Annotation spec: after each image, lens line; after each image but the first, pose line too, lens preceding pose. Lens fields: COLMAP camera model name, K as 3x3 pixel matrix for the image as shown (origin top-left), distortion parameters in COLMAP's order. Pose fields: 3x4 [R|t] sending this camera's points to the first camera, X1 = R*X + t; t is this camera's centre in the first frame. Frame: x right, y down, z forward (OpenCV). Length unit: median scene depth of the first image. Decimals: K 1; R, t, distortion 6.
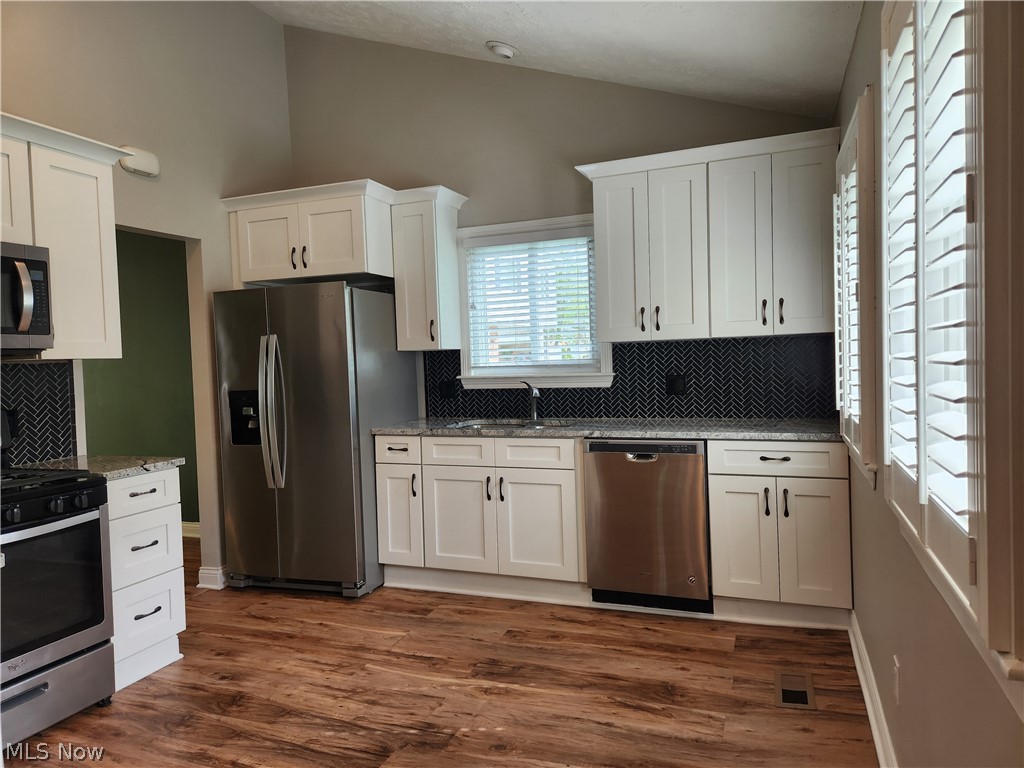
lens RADIAL K [[689.1, 0, 520.4], [0, 689.1, 383.8], [0, 0, 1]] dist [0.064711, -0.054128]
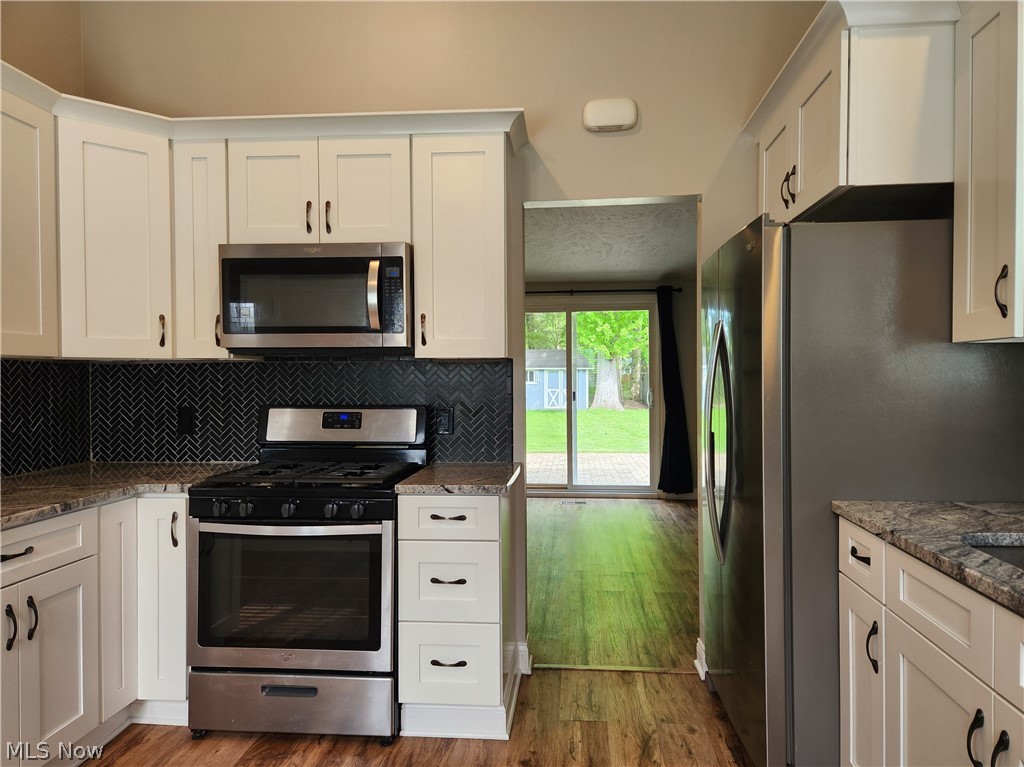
lens RADIAL K [[689.1, 0, 529.5], [0, 689.1, 387.2], [0, 0, 1]] dist [0.064711, -0.054128]
pose [[0.267283, 0.046248, -0.962508, 0.273869], [-0.040716, 0.998498, 0.036670, -0.034121], [0.962758, 0.029388, 0.268764, 0.859202]]
